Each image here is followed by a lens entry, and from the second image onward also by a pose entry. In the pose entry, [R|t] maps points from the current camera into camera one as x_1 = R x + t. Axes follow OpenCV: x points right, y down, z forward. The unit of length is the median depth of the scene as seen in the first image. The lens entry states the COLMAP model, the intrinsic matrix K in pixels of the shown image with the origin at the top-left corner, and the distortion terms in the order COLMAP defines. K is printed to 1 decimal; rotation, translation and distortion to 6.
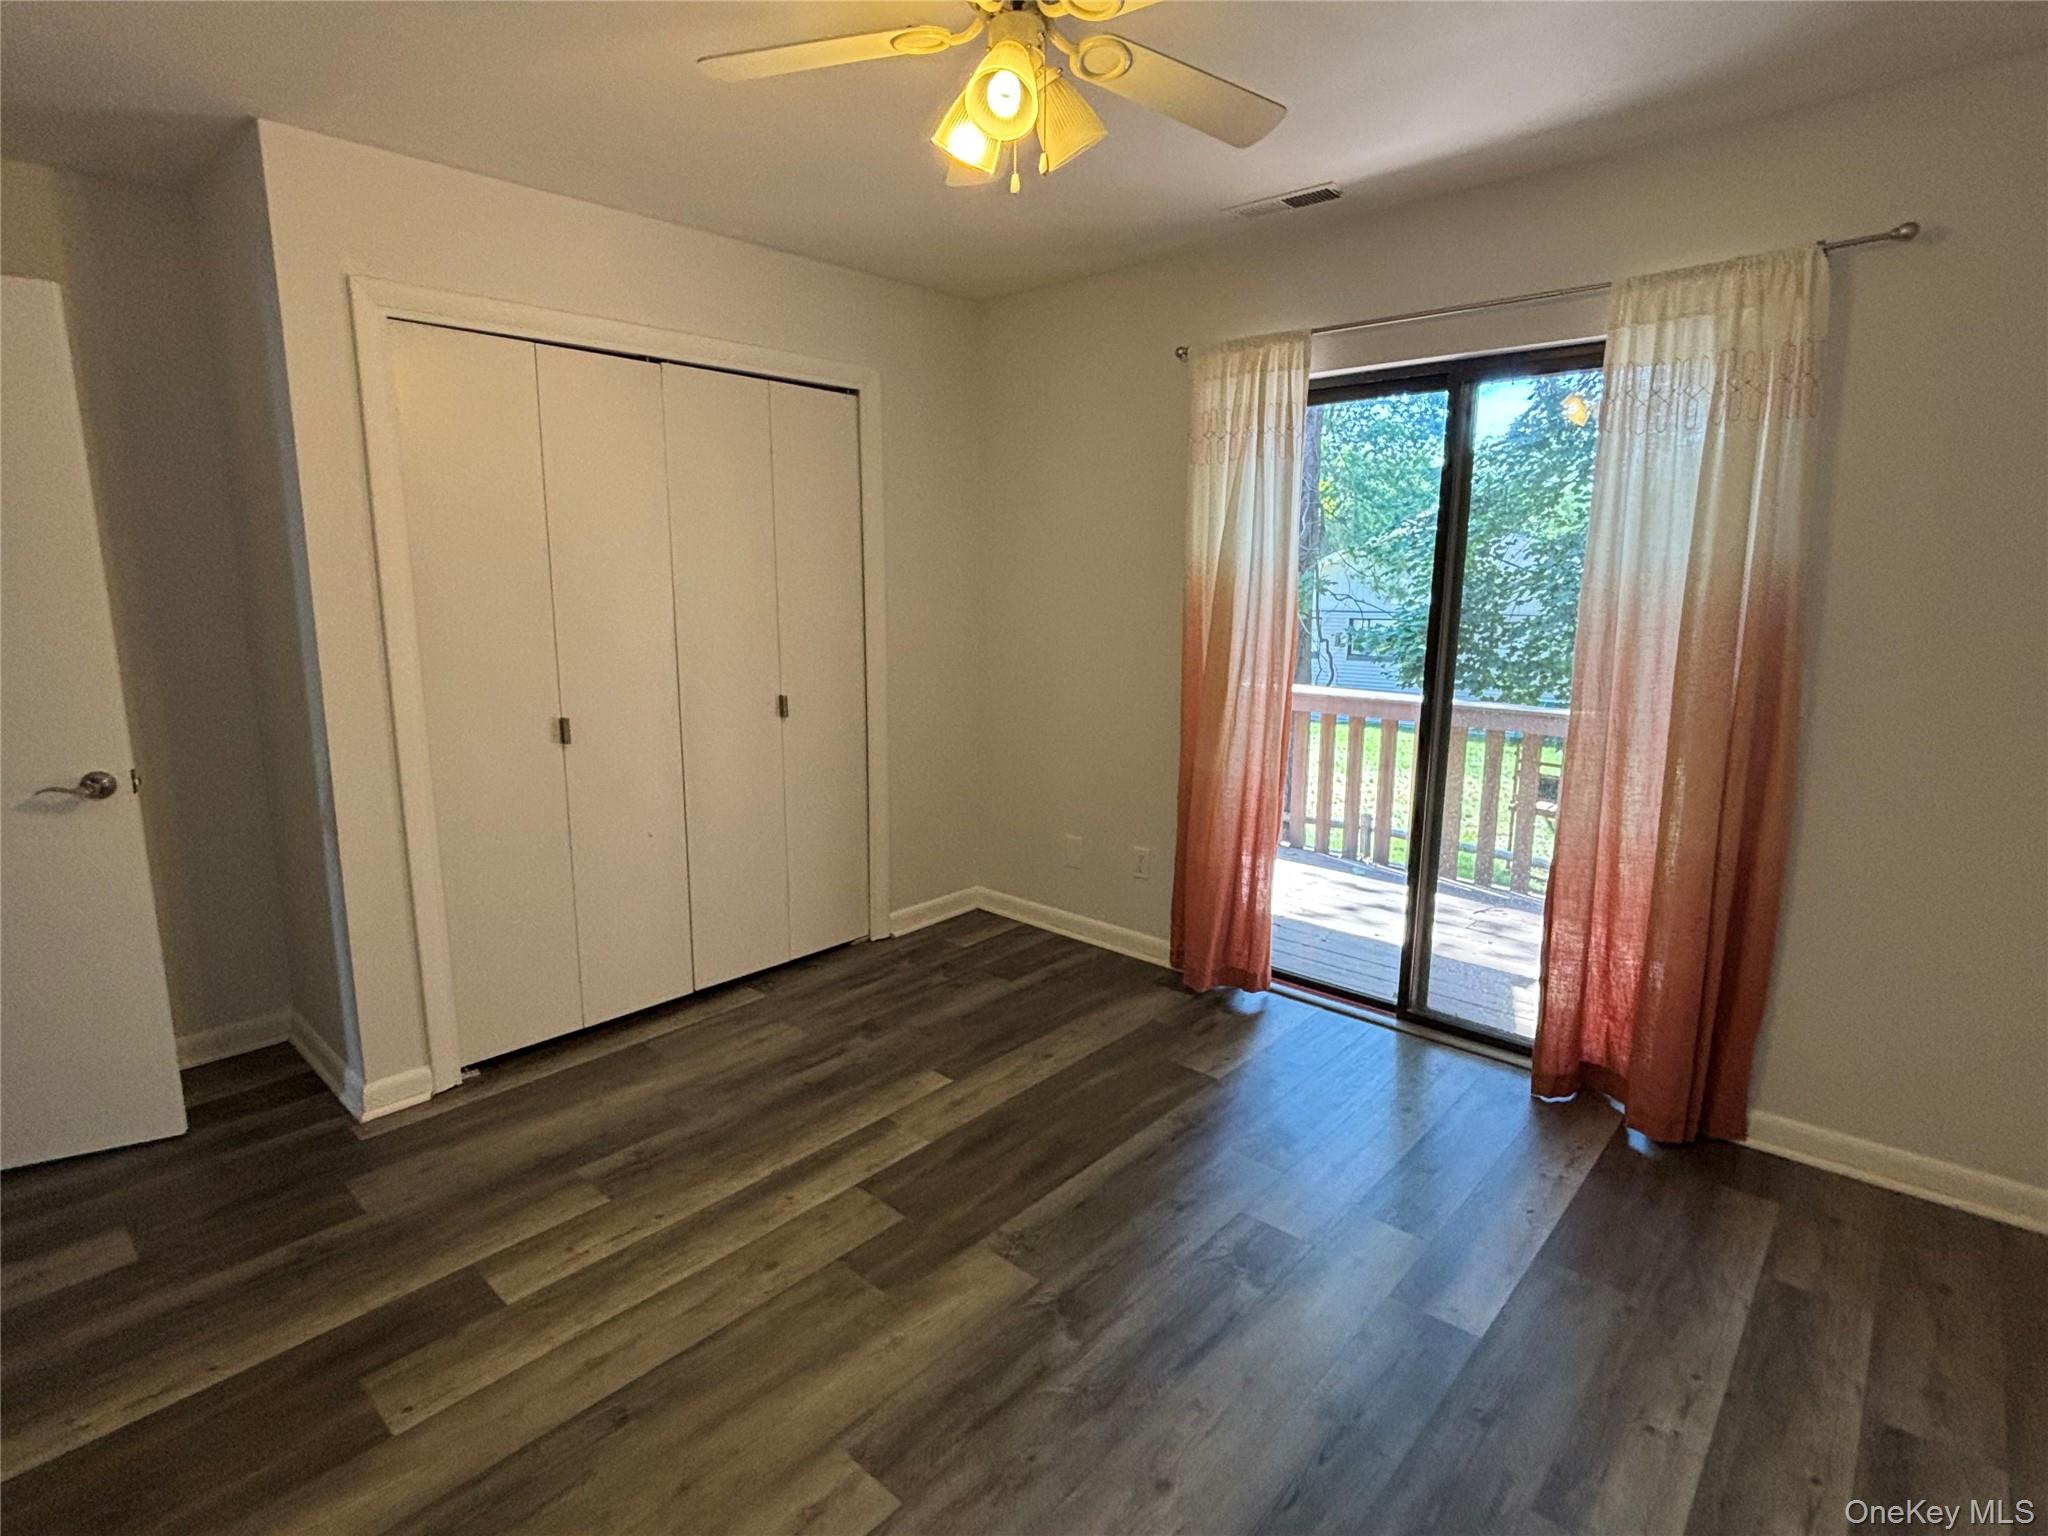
lens RADIAL K [[1035.9, 0, 1027.8], [0, 1035.9, 765.9], [0, 0, 1]] dist [0.021584, -0.000206]
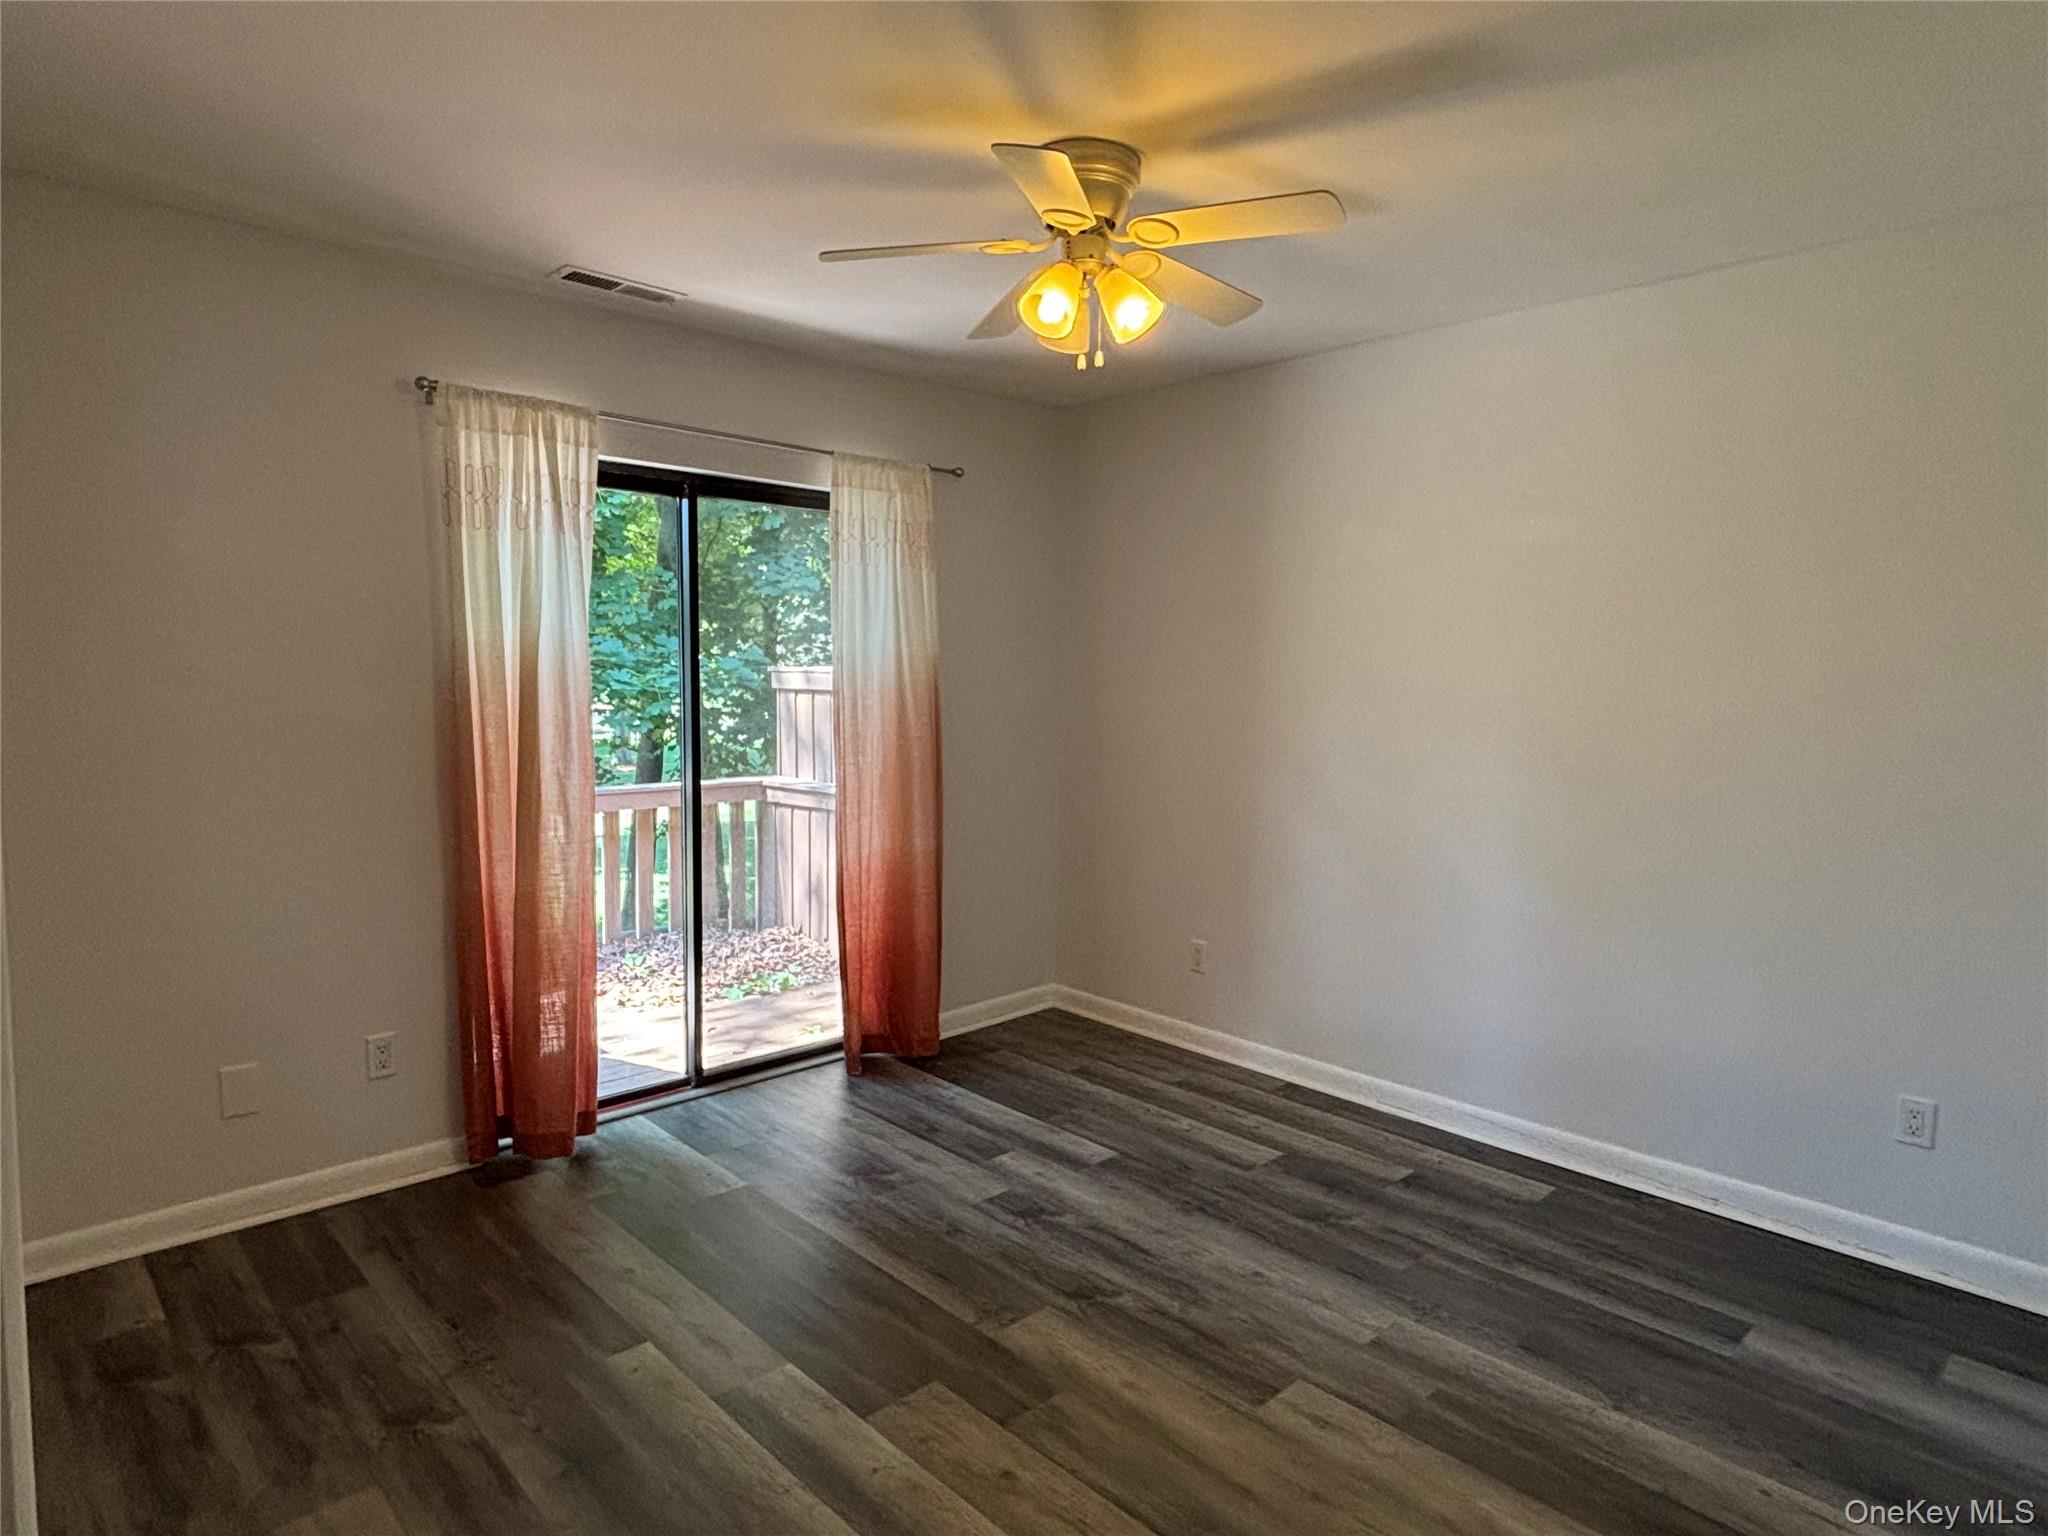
lens RADIAL K [[1158.0, 0, 1026.7], [0, 1158.0, 763.2], [0, 0, 1]] dist [0.006077, 0.000481]
pose [[0.083776, -0.084763, 0.992873, -0.837983], [0.174451, 0.982236, 0.069135, -0.109613], [-0.981095, 0.167416, 0.097075, 0.594933]]
